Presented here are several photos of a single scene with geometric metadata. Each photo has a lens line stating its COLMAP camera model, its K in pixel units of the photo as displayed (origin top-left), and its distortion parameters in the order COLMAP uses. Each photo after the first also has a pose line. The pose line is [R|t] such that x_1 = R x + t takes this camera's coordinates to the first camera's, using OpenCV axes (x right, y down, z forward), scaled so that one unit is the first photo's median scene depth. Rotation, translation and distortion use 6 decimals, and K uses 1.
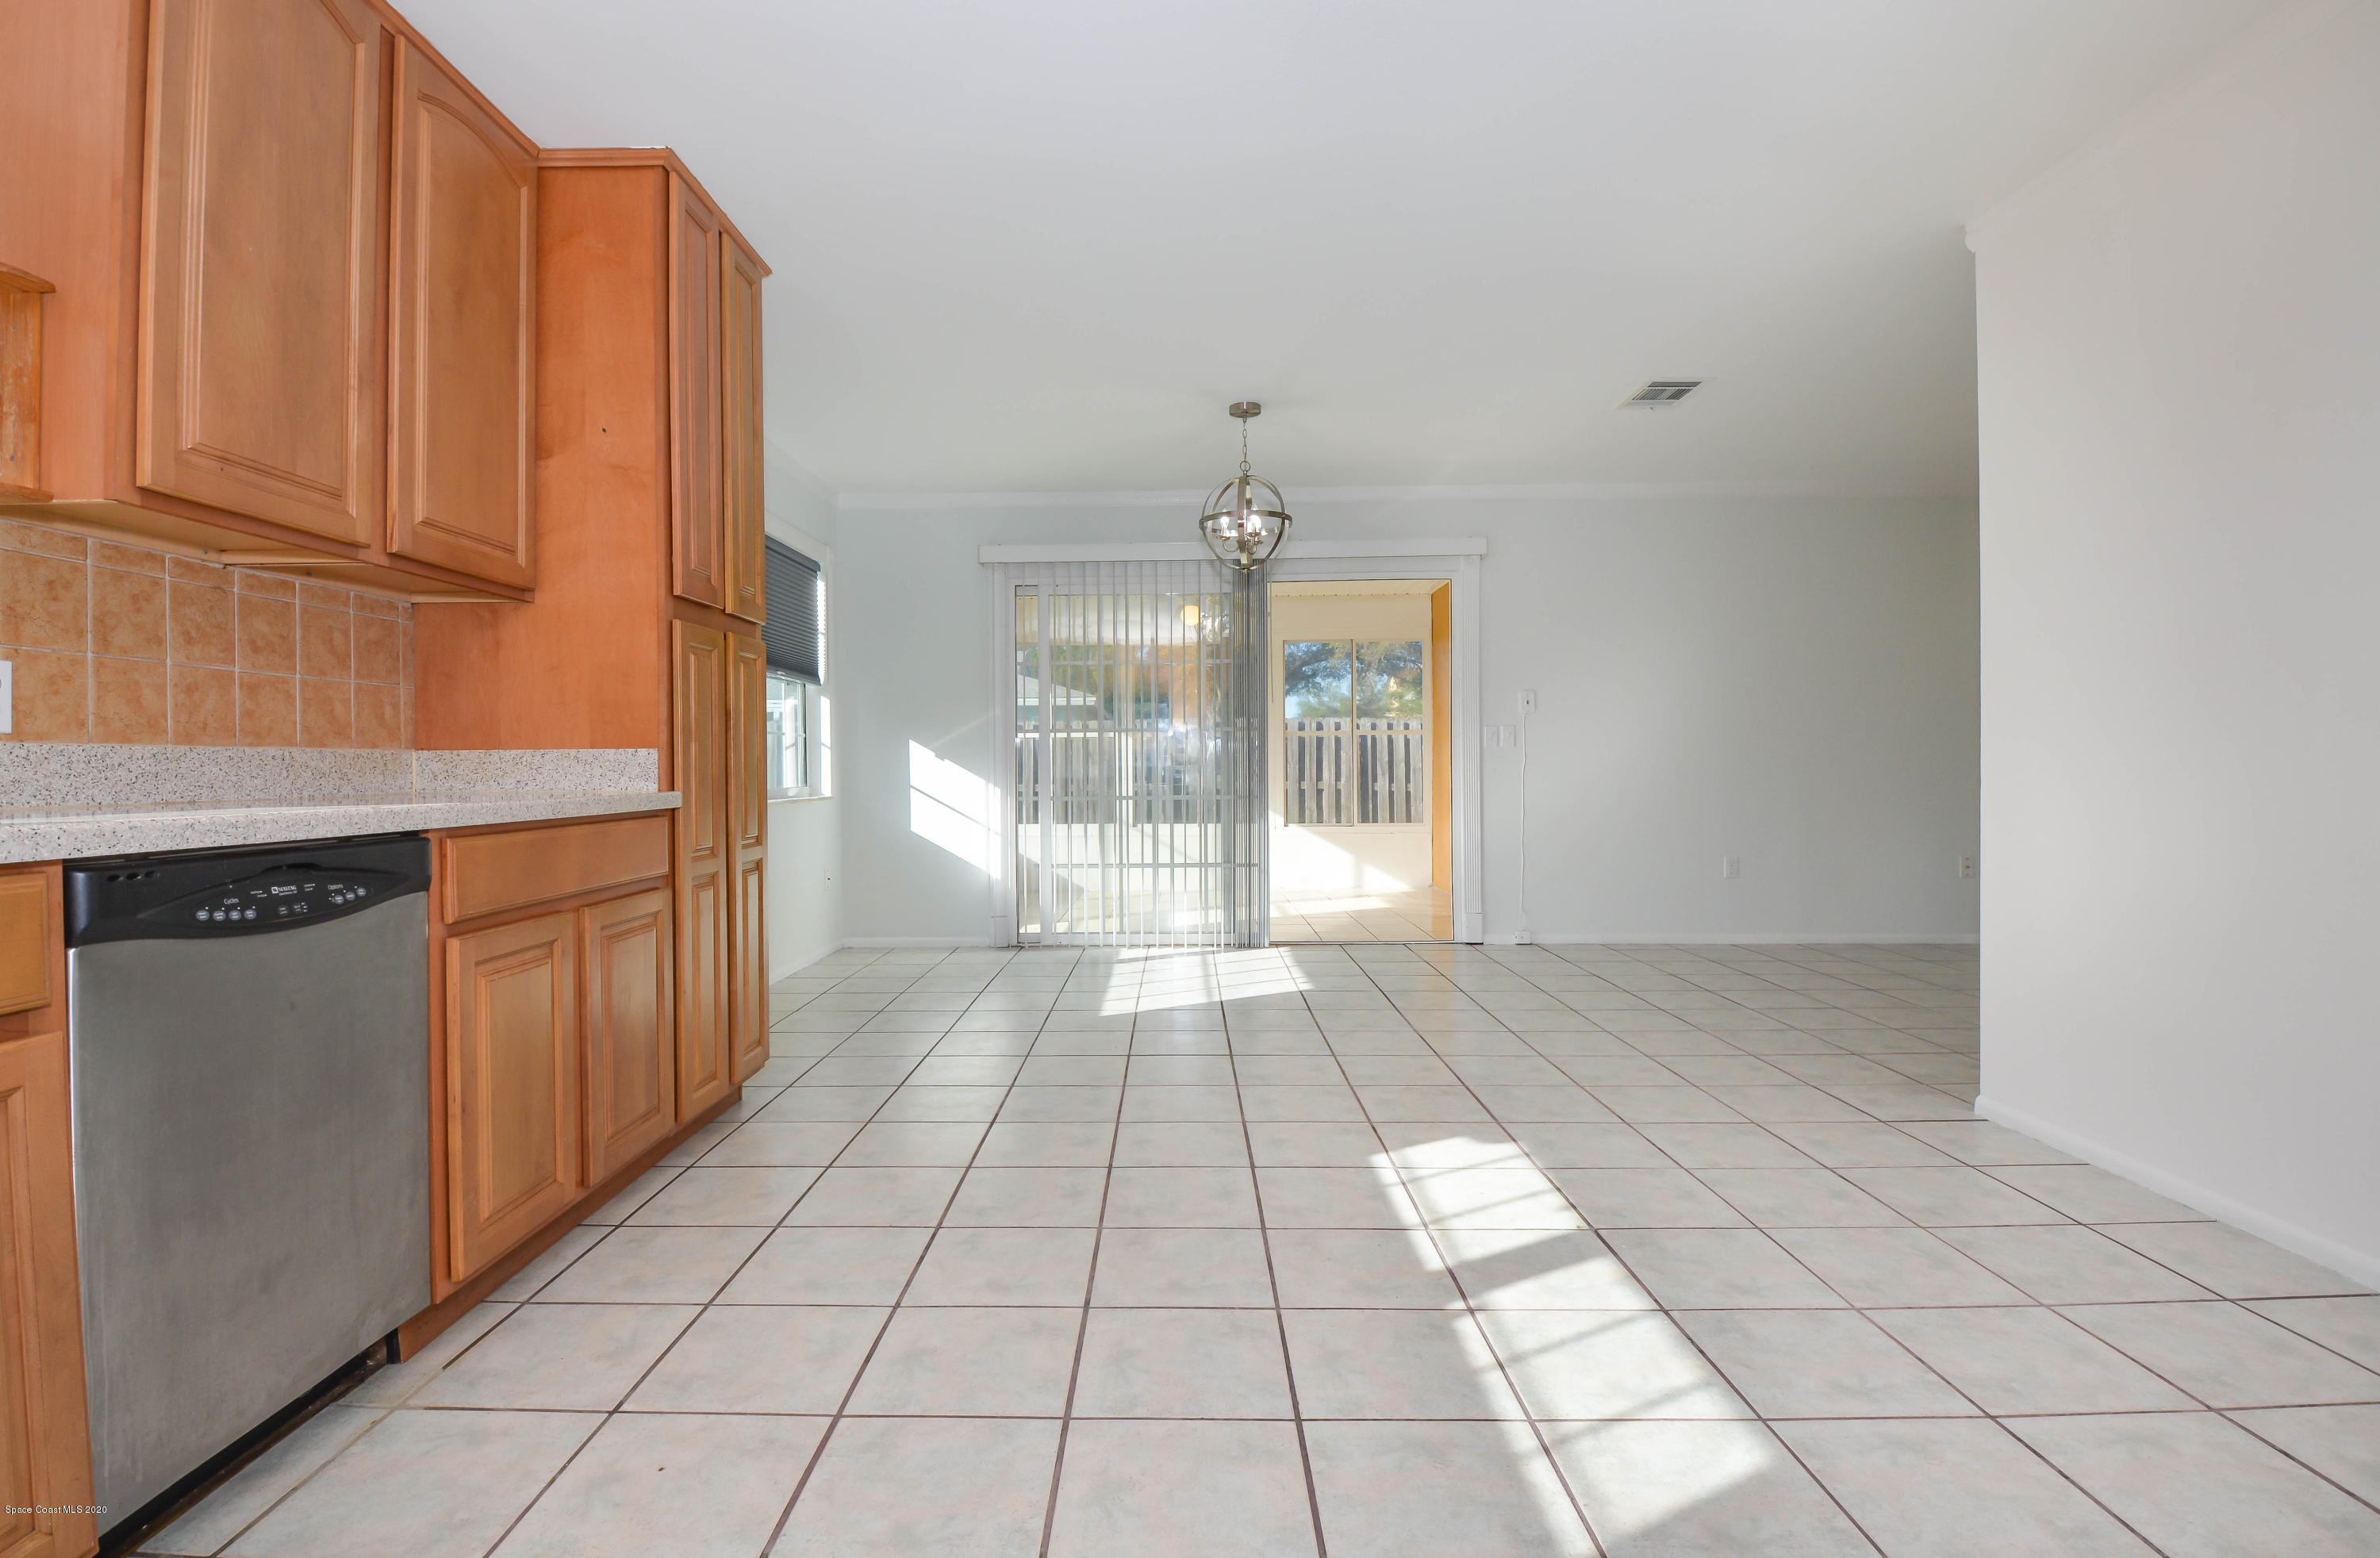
lens RADIAL K [[1111.4, 0, 1165.3], [0, 1111.4, 766.0], [0, 0, 1]] dist [-0.033511, -0.000930]
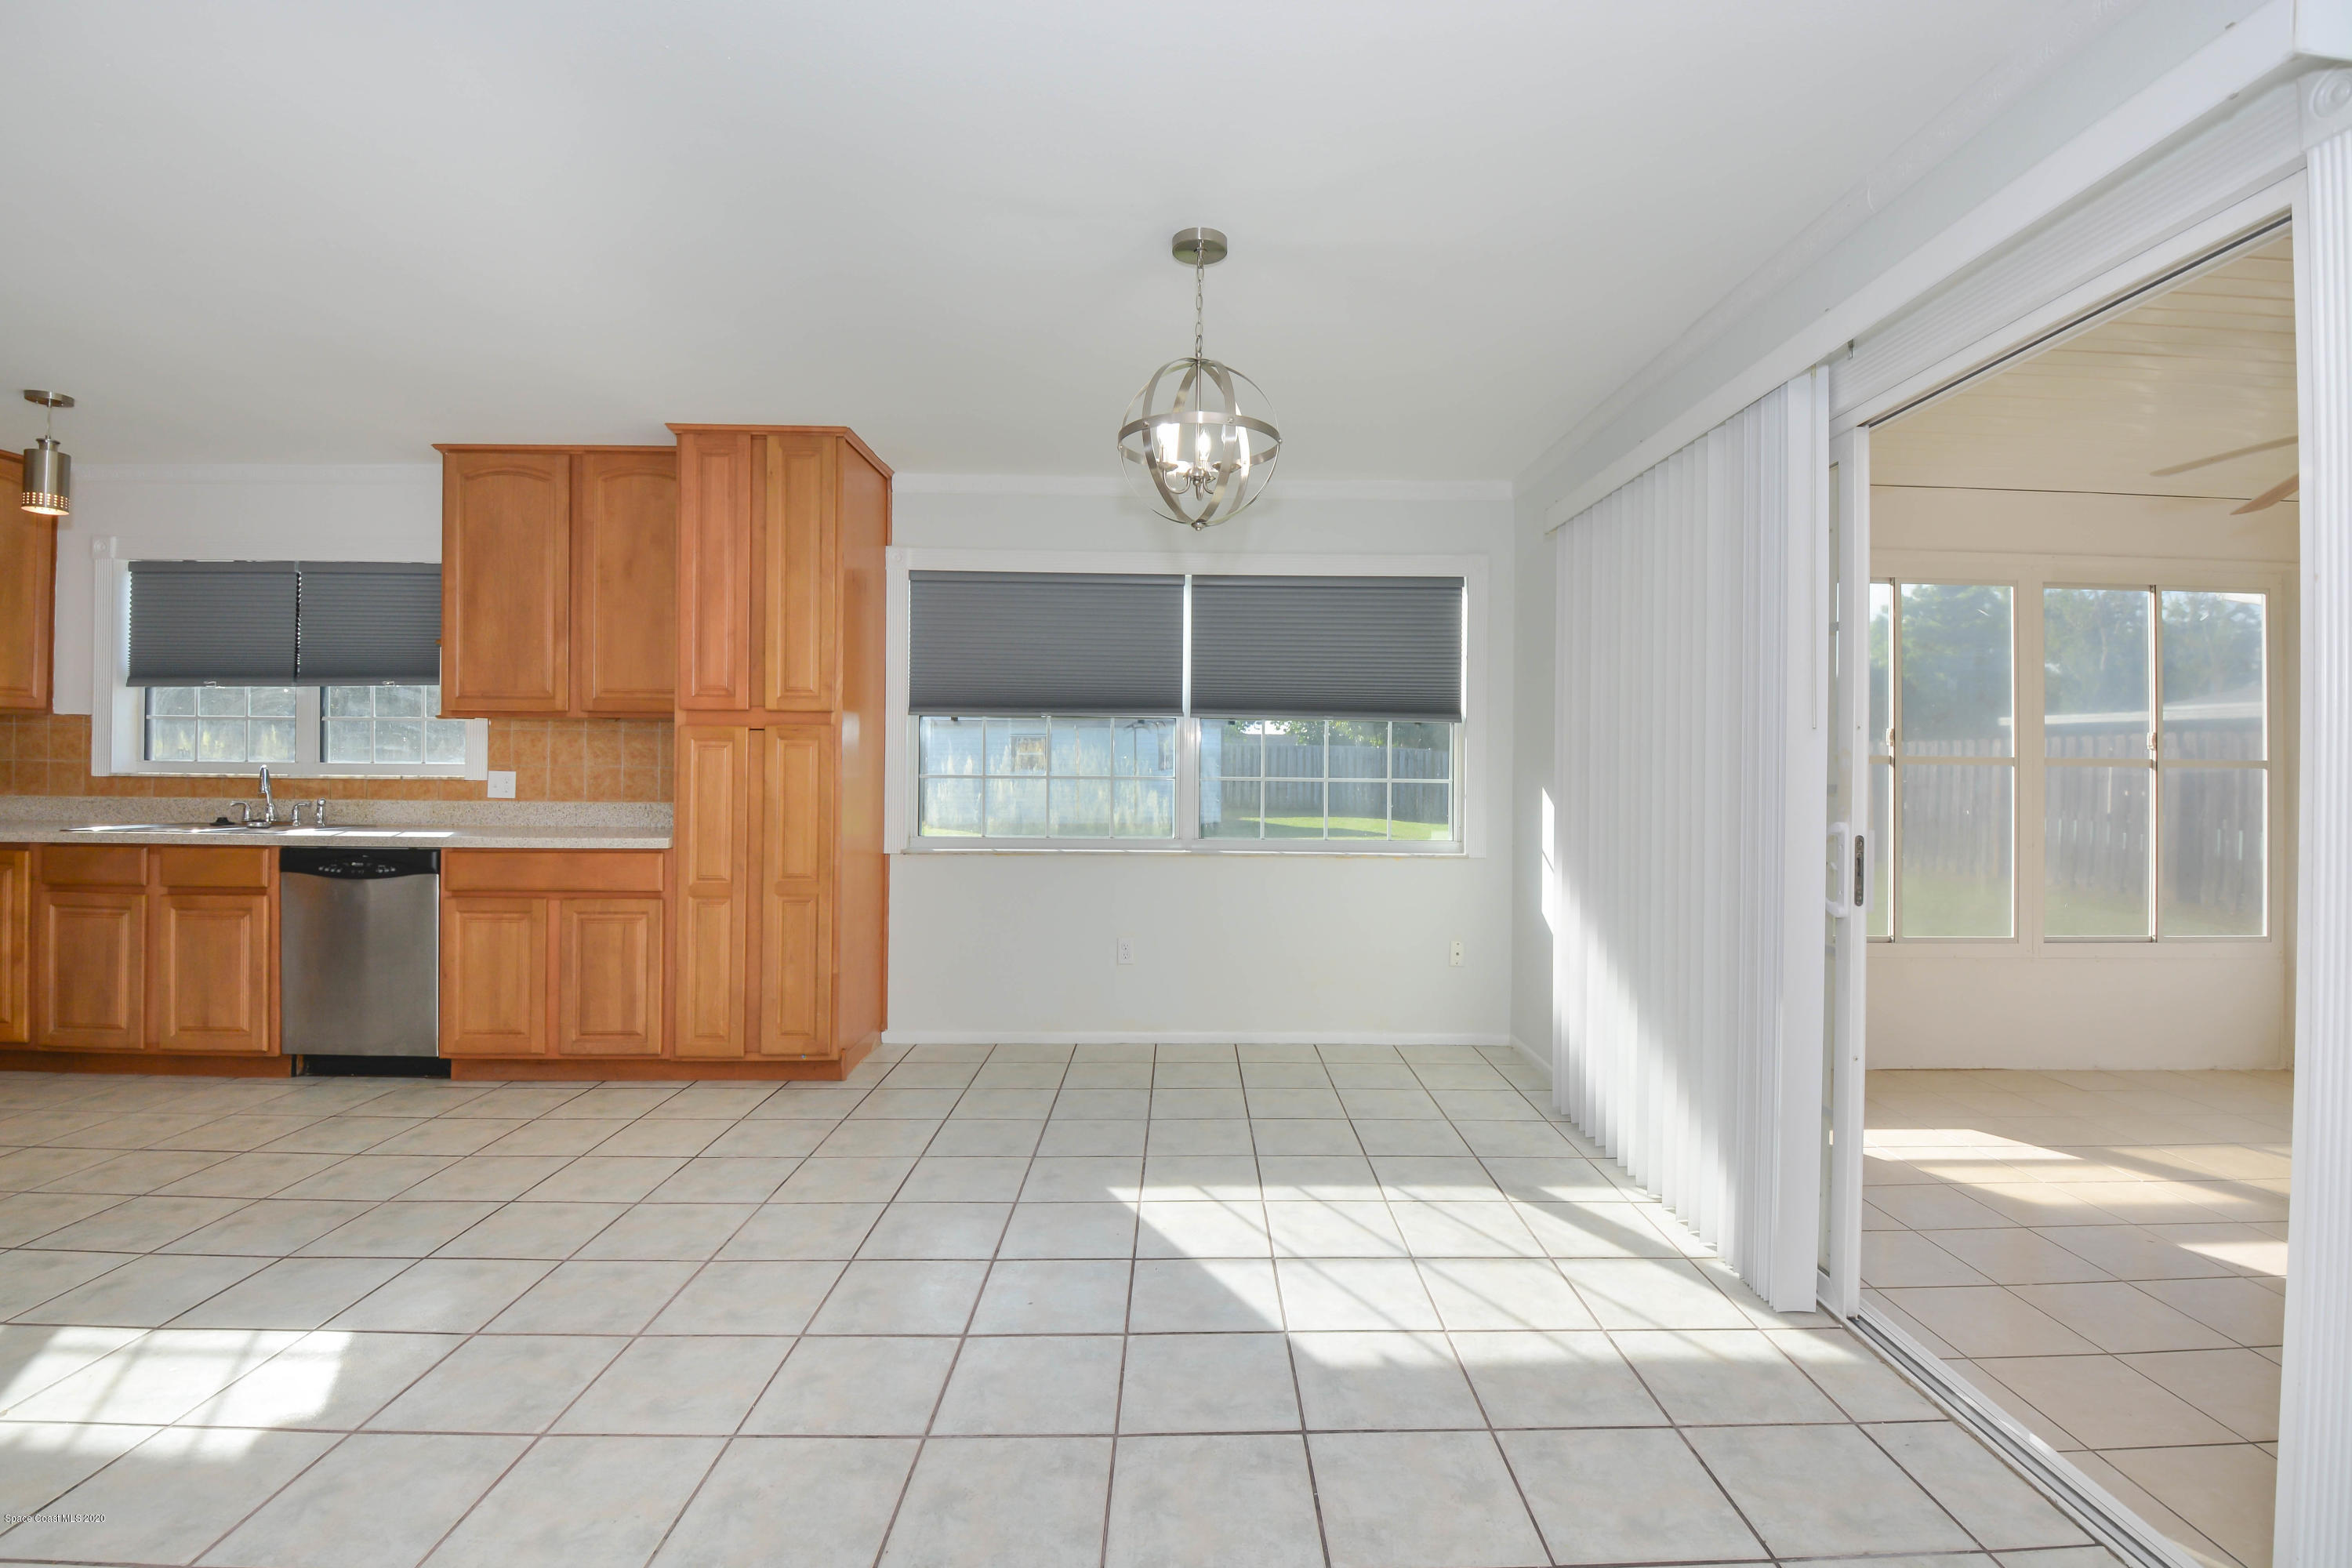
lens RADIAL K [[1071.6, 0, 1206.6], [0, 1071.6, 760.0], [0, 0, 1]] dist [0.002895, -0.014982]
pose [[0.037836, 0.006036, -0.999266, 0.968249], [-0.009003, 0.999943, 0.005699, -0.090577], [0.999243, 0.008781, 0.037888, 1.509303]]
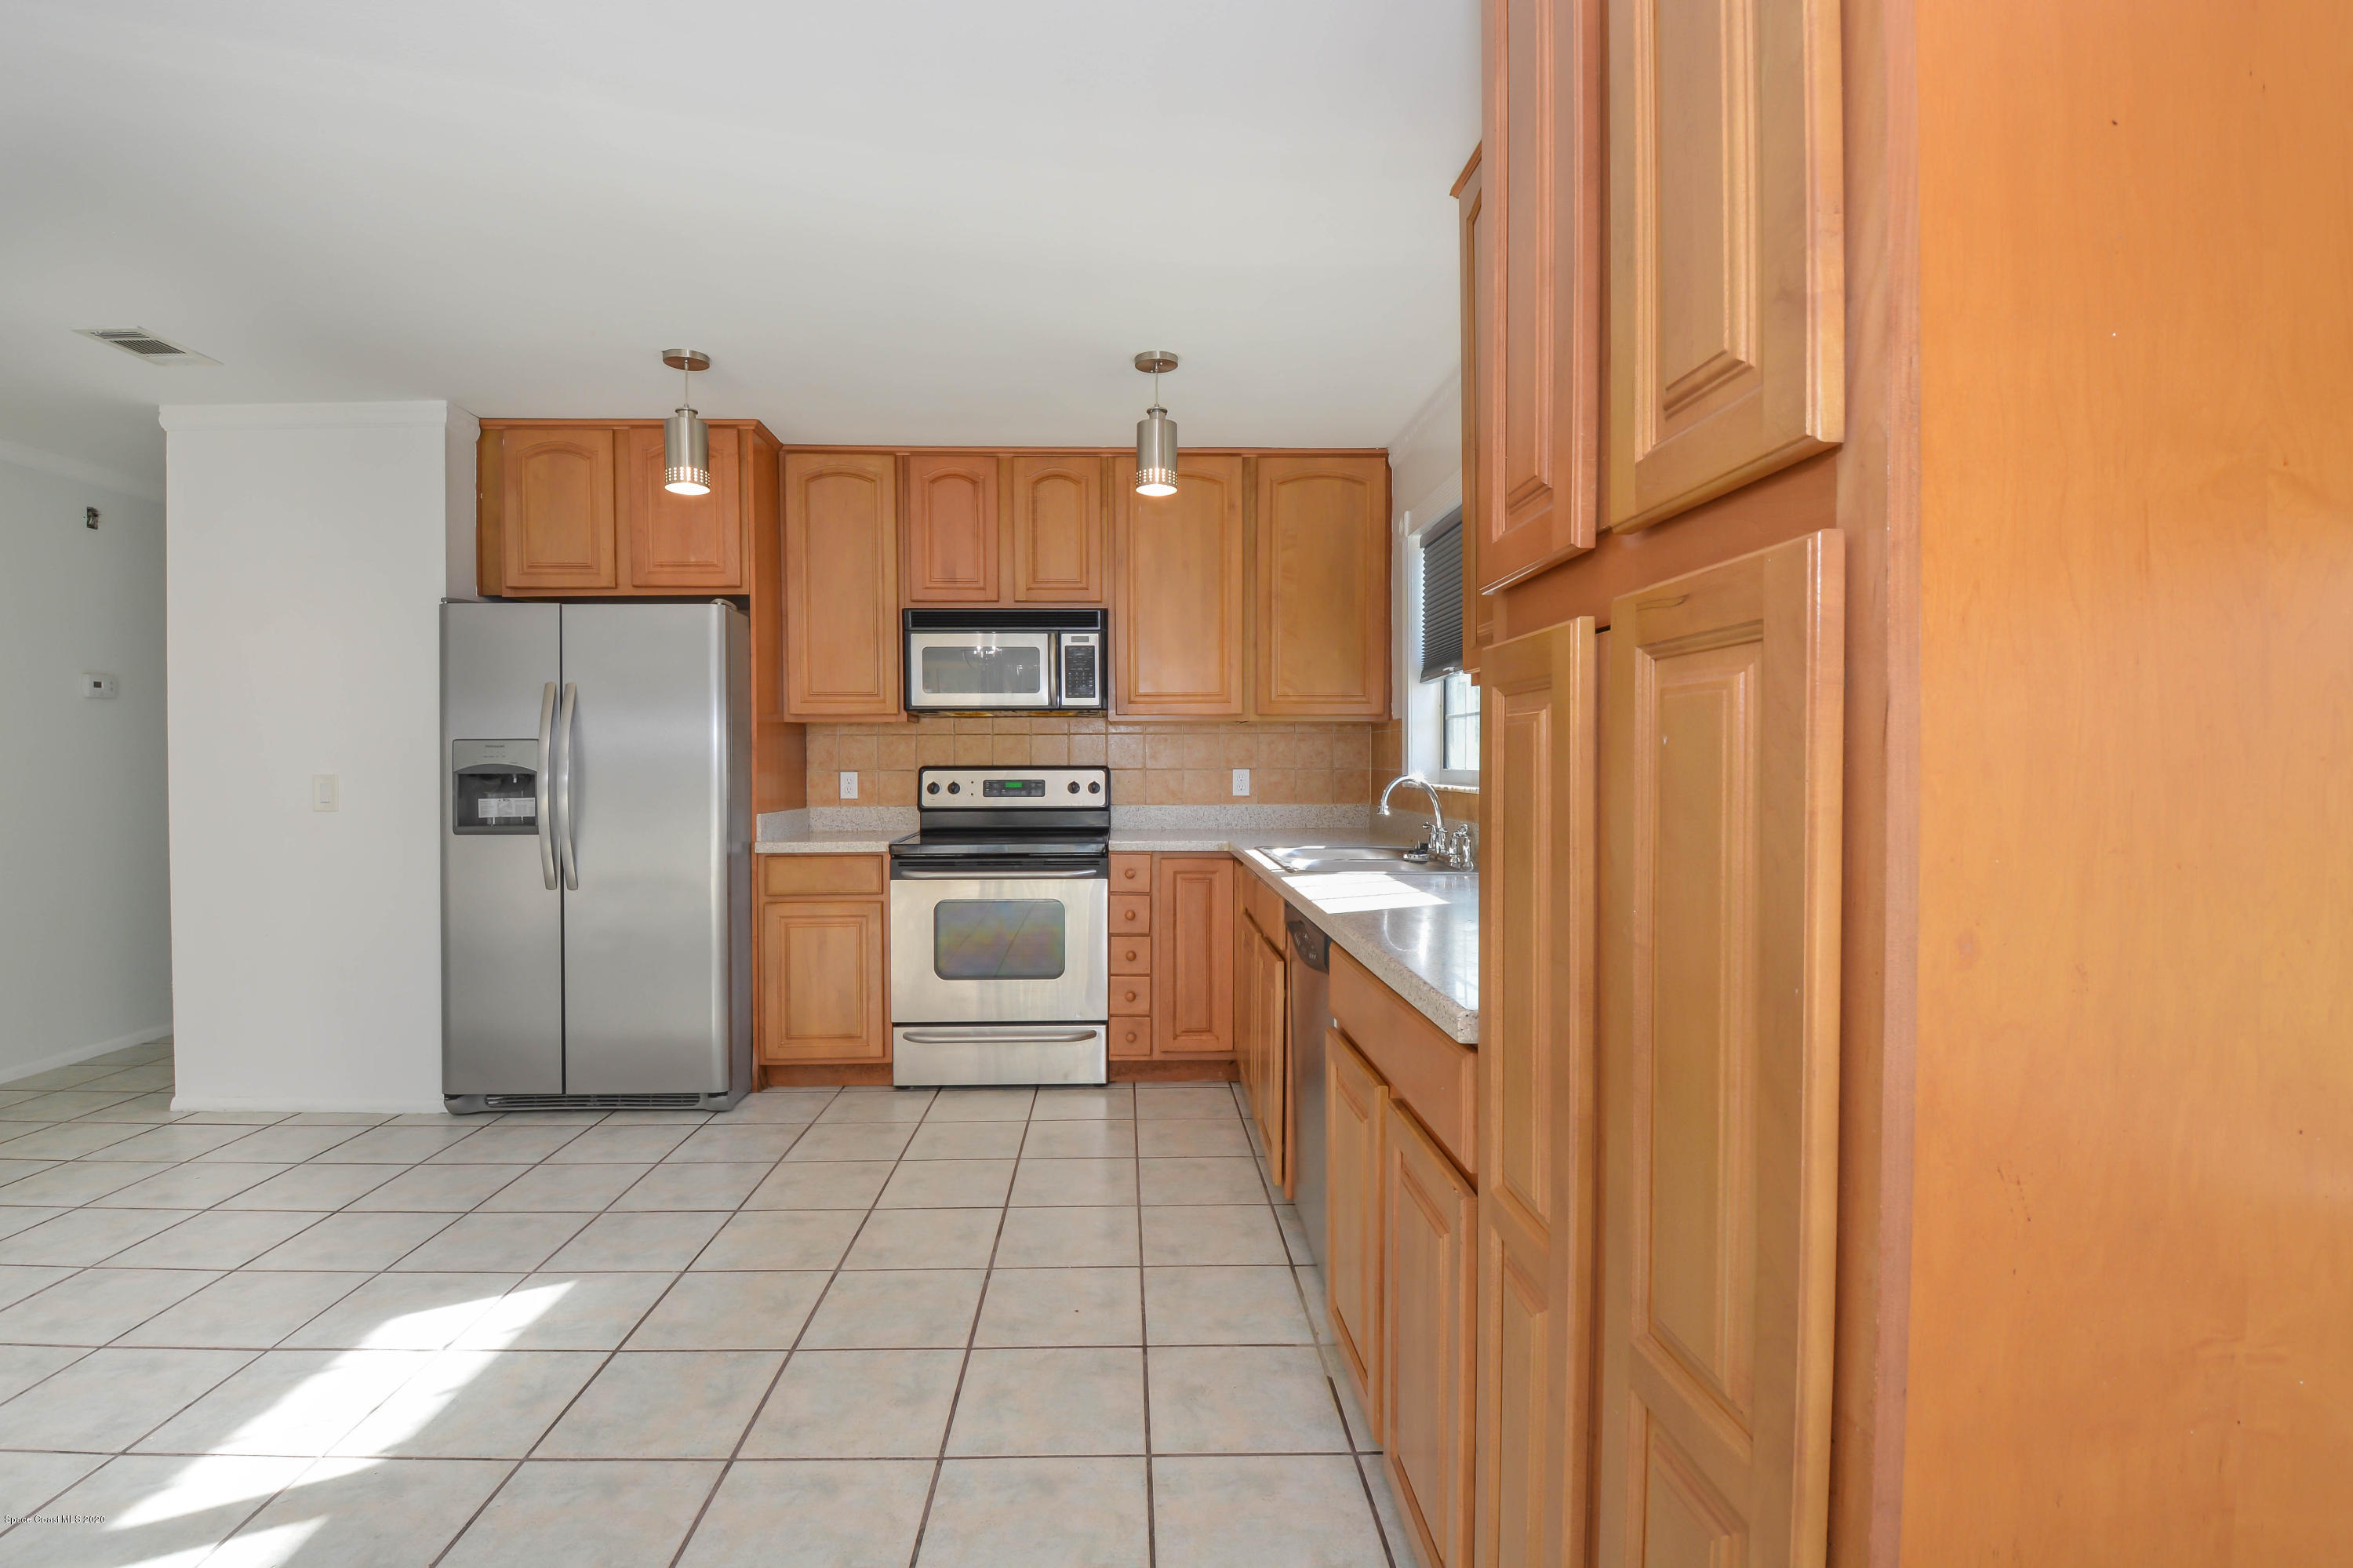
lens RADIAL K [[1034.4, 0, 1160.4], [0, 1034.4, 783.0], [0, 0, 1]] dist [0.003609, -0.017464]
pose [[-0.999603, 0.011152, -0.025877, -0.273138], [0.010666, 0.999766, 0.018819, -0.076764], [0.026080, 0.018535, -0.999488, 1.280108]]
